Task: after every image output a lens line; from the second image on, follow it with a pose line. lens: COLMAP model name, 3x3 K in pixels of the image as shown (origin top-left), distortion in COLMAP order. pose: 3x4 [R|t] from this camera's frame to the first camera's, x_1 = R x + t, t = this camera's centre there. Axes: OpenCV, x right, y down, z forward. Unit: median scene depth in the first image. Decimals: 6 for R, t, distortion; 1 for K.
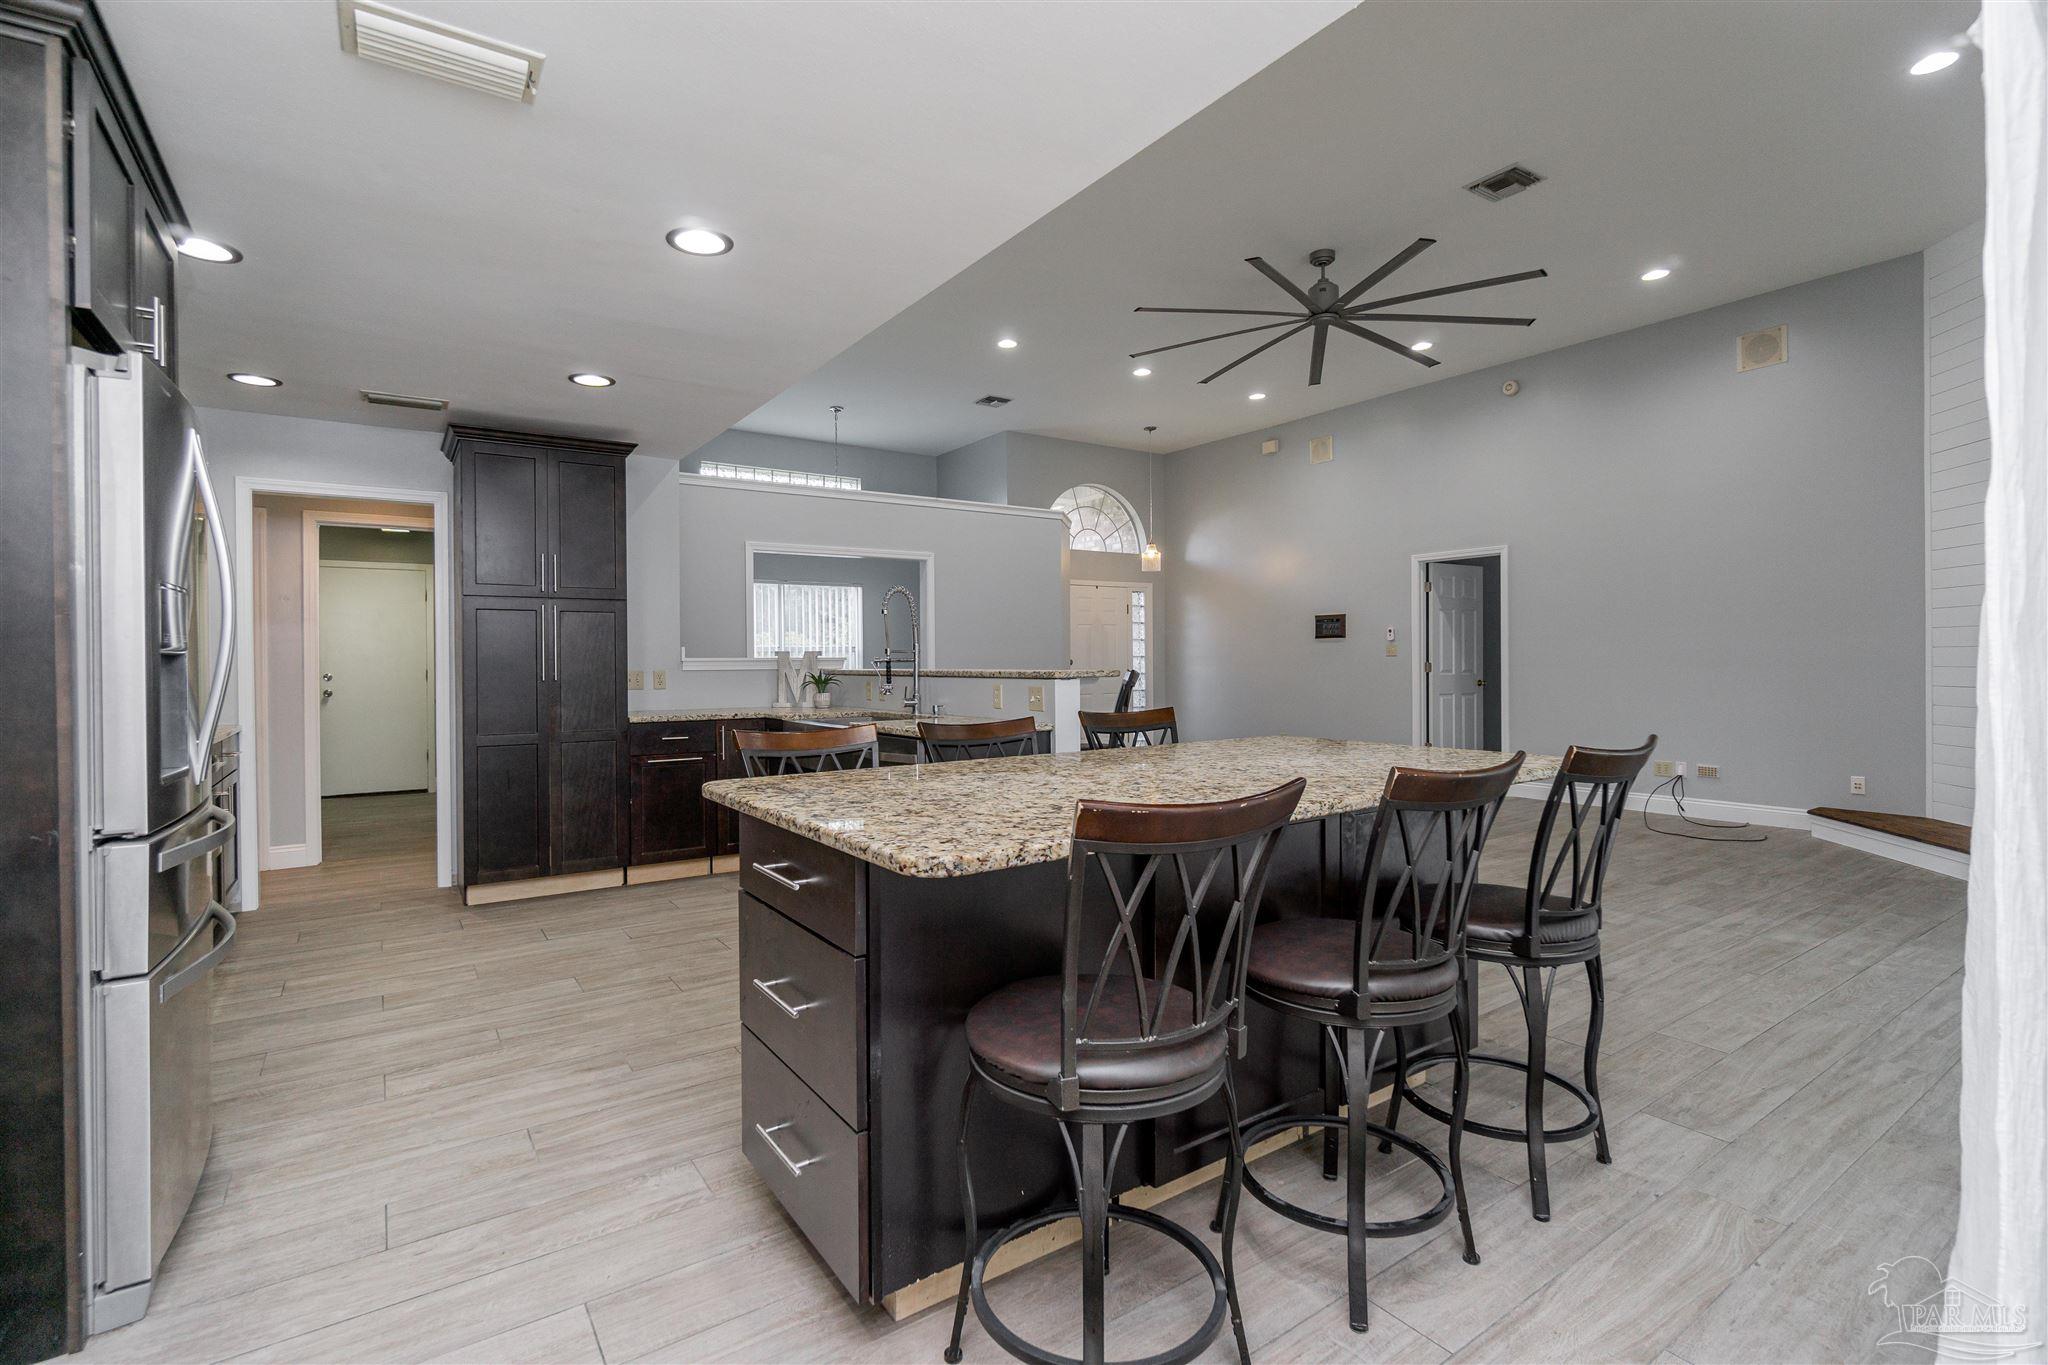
lens RADIAL K [[933.9, 0, 1007.0], [0, 933.9, 669.8], [0, 0, 1]] dist [-0.005608, 0.000210]
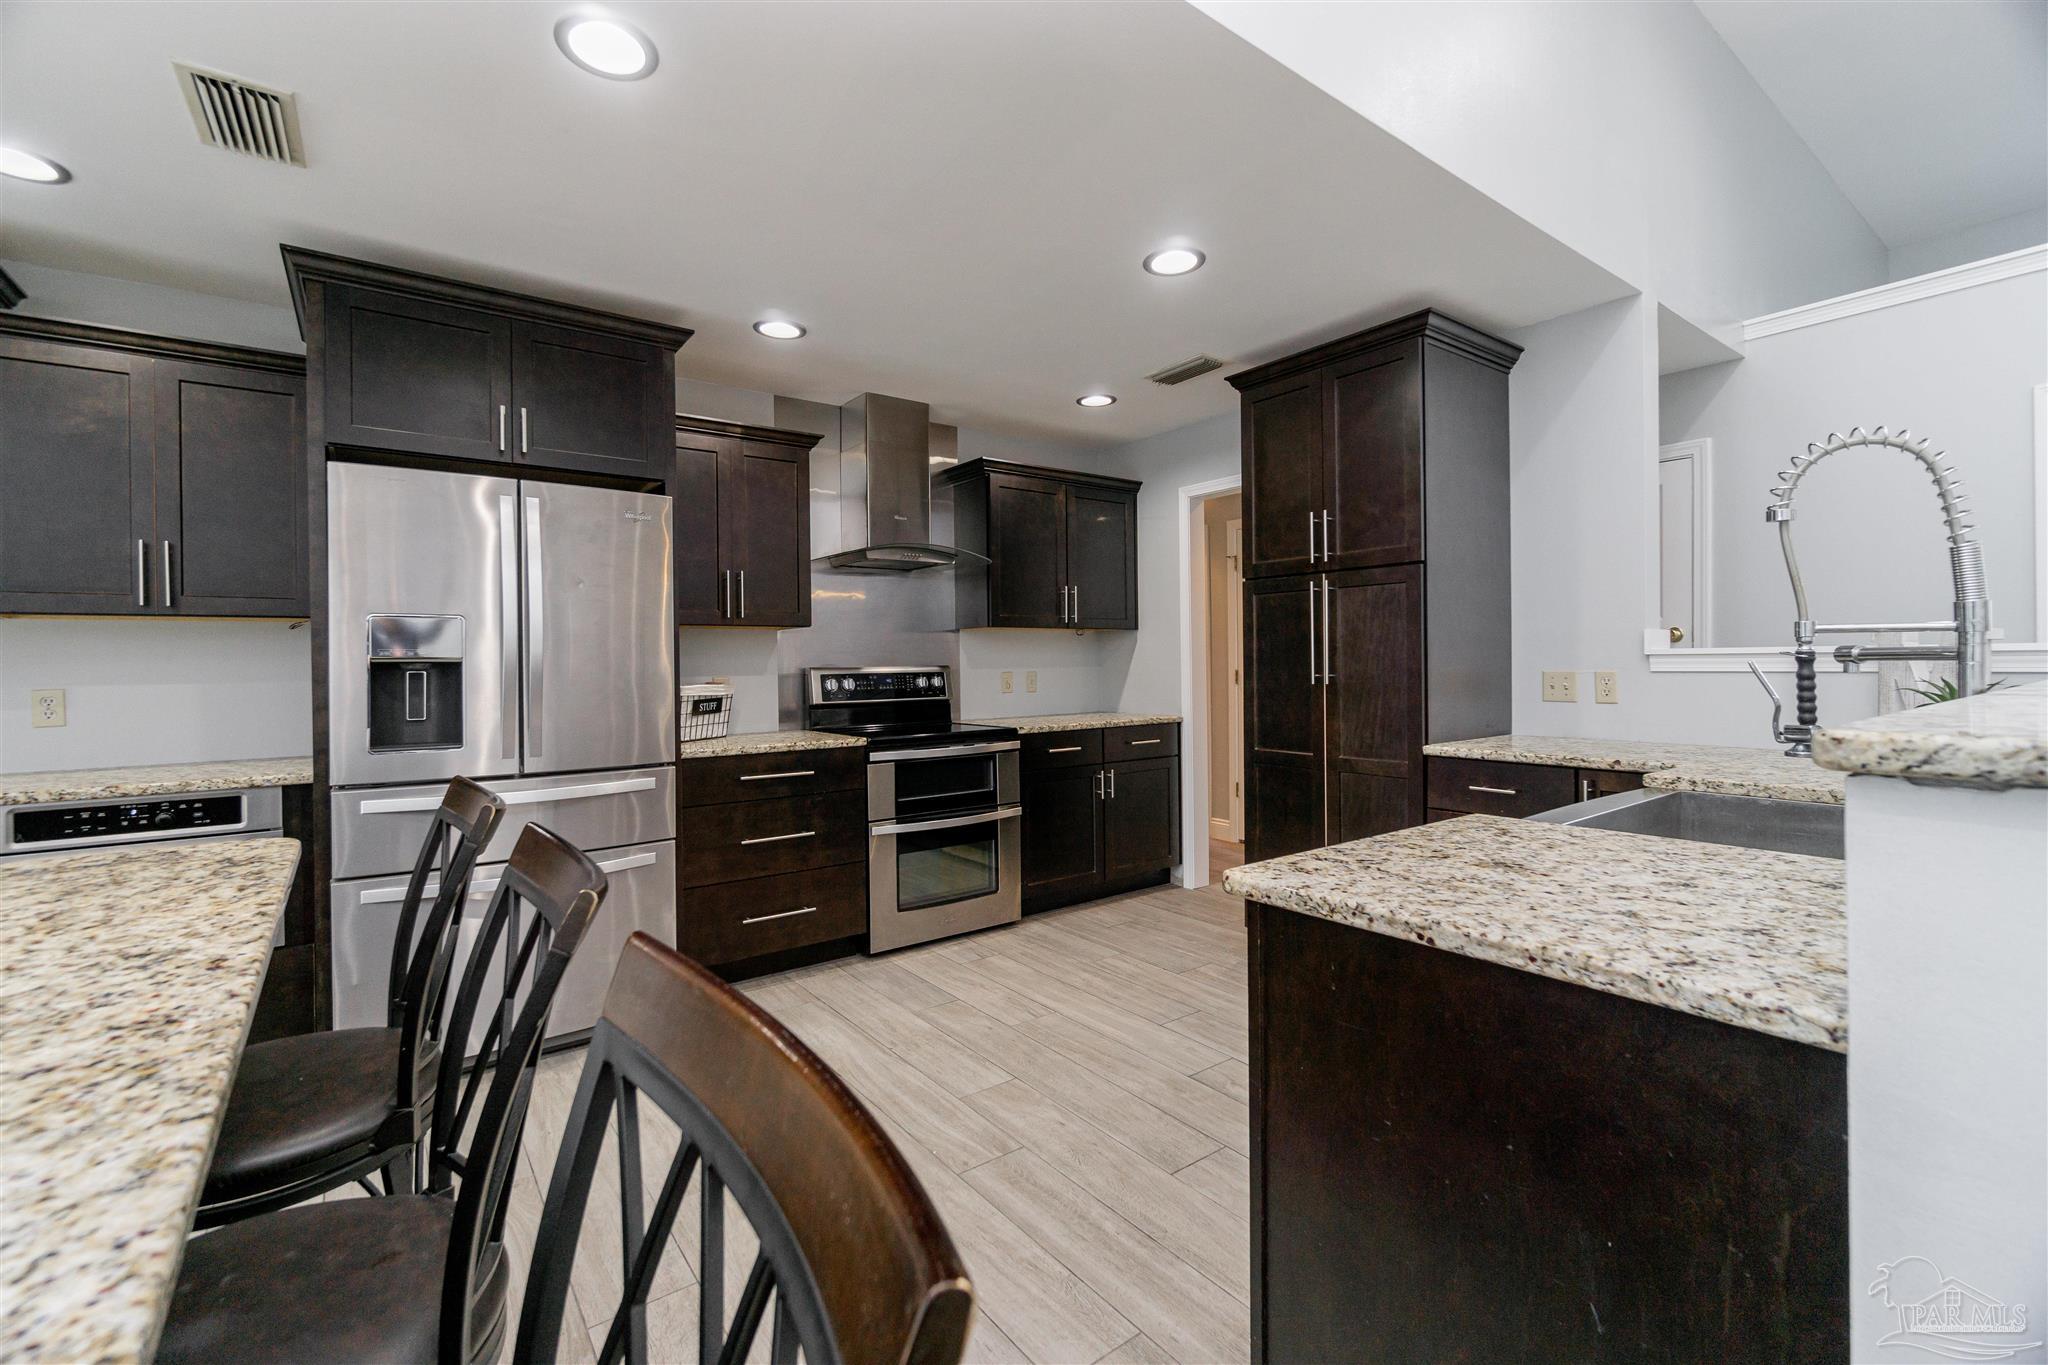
lens RADIAL K [[877.0, 0, 1020.2], [0, 877.0, 664.8], [0, 0, 1]] dist [-0.007826, 0.002082]
pose [[0.042366, 0.009452, -0.999057, 0.167848], [0.001627, 0.999953, 0.009529, -0.009692], [0.999101, -0.002029, 0.042348, 0.662961]]
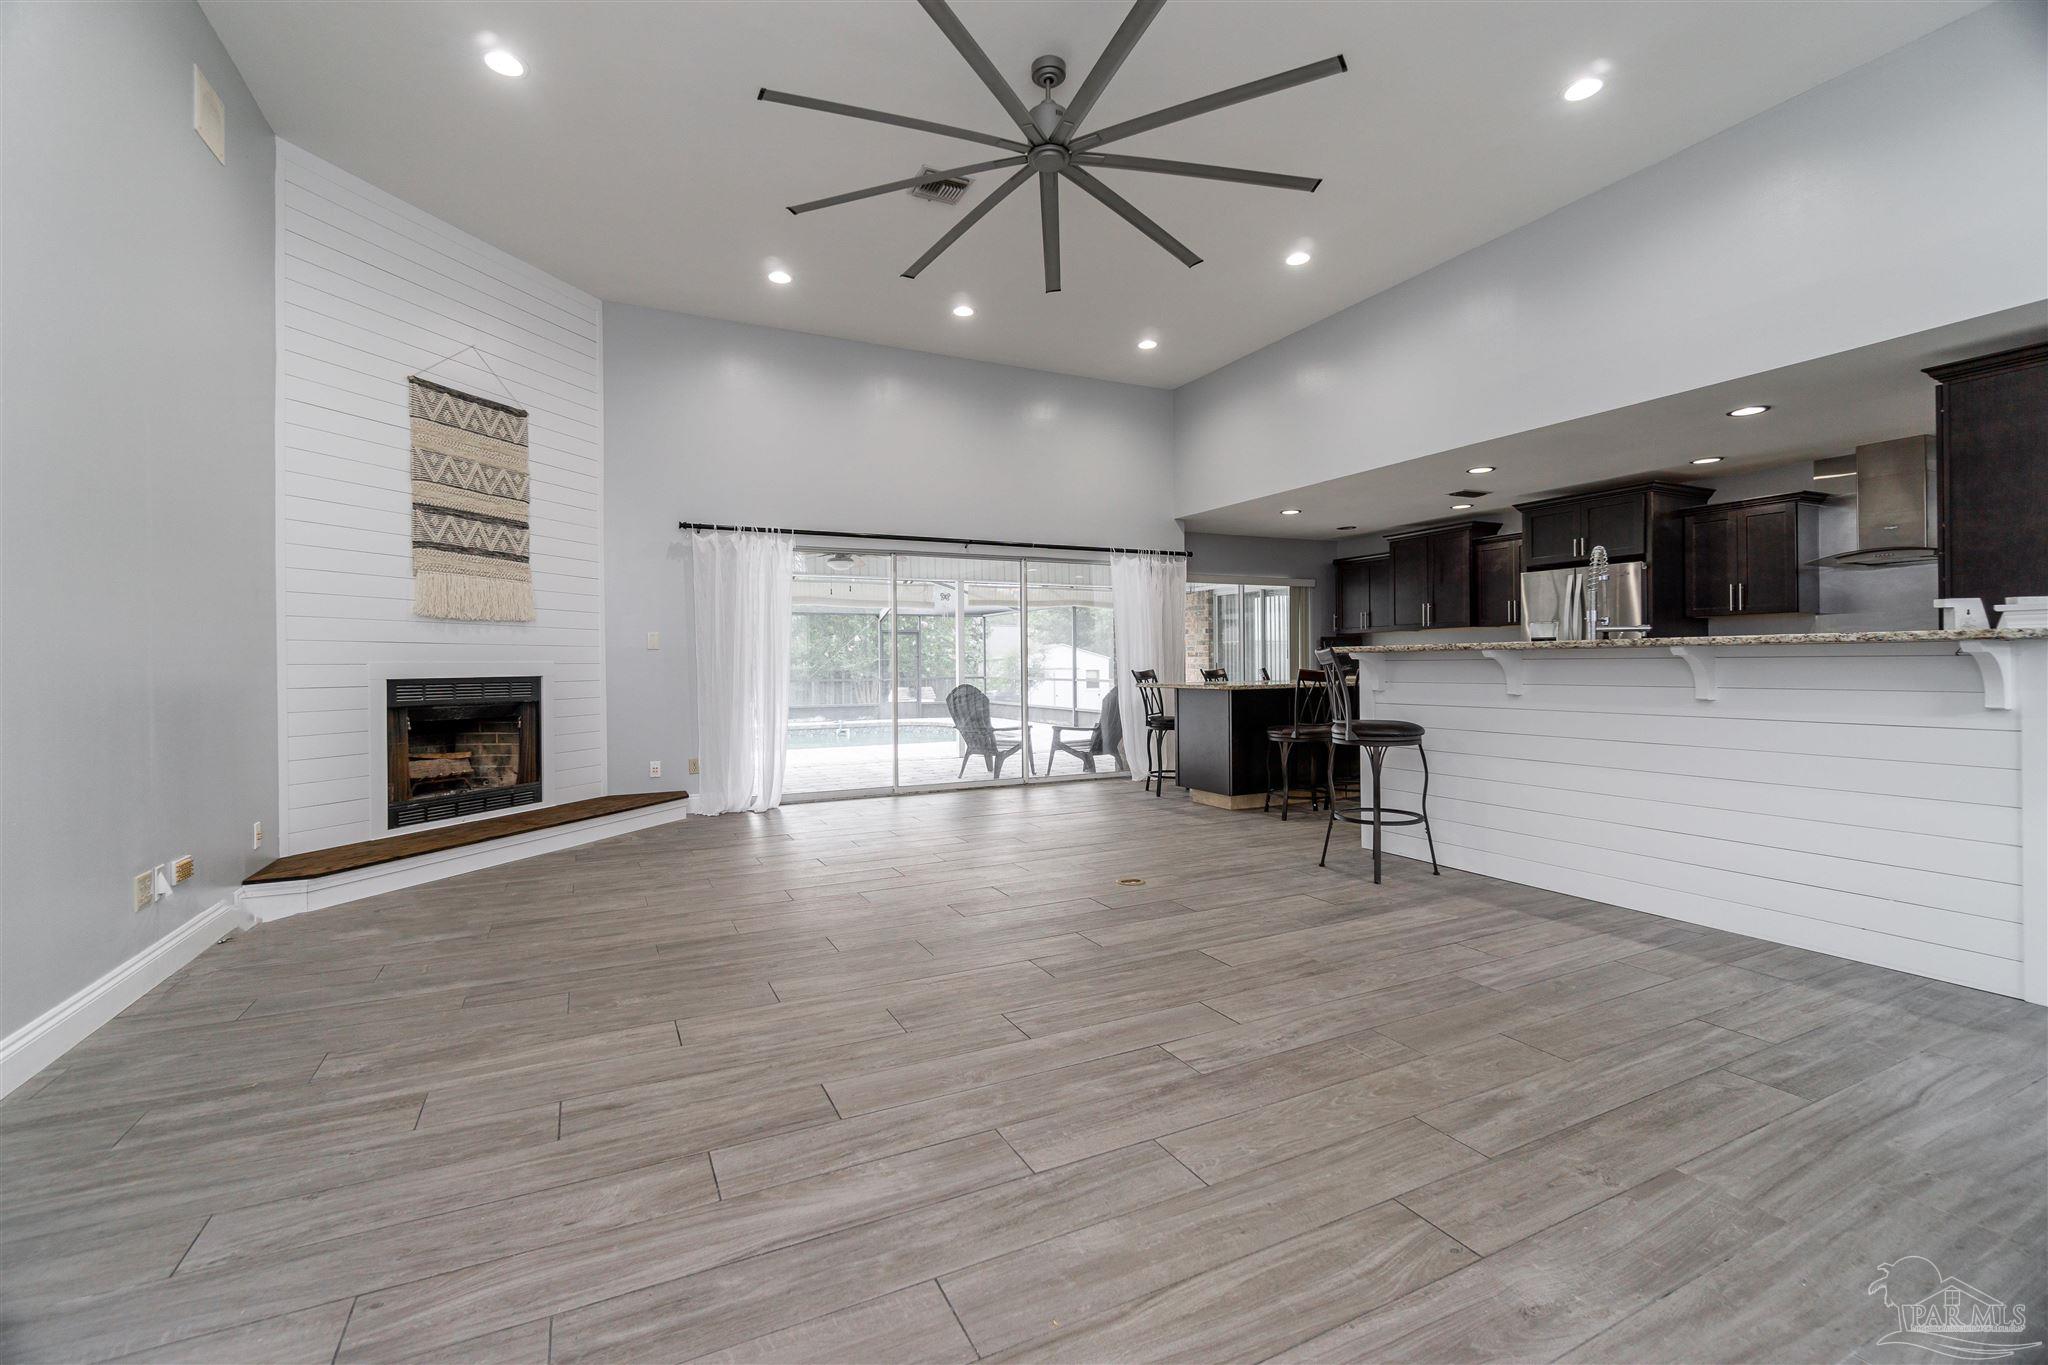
lens RADIAL K [[877.0, 0, 1012.8], [0, 877.0, 664.1], [0, 0, 1]] dist [-0.007826, 0.002082]
pose [[-0.989885, 0.016215, 0.140940, 0.302978], [0.017730, 0.999798, 0.009496, 0.002517], [-0.140757, 0.011898, -0.989973, 1.814849]]
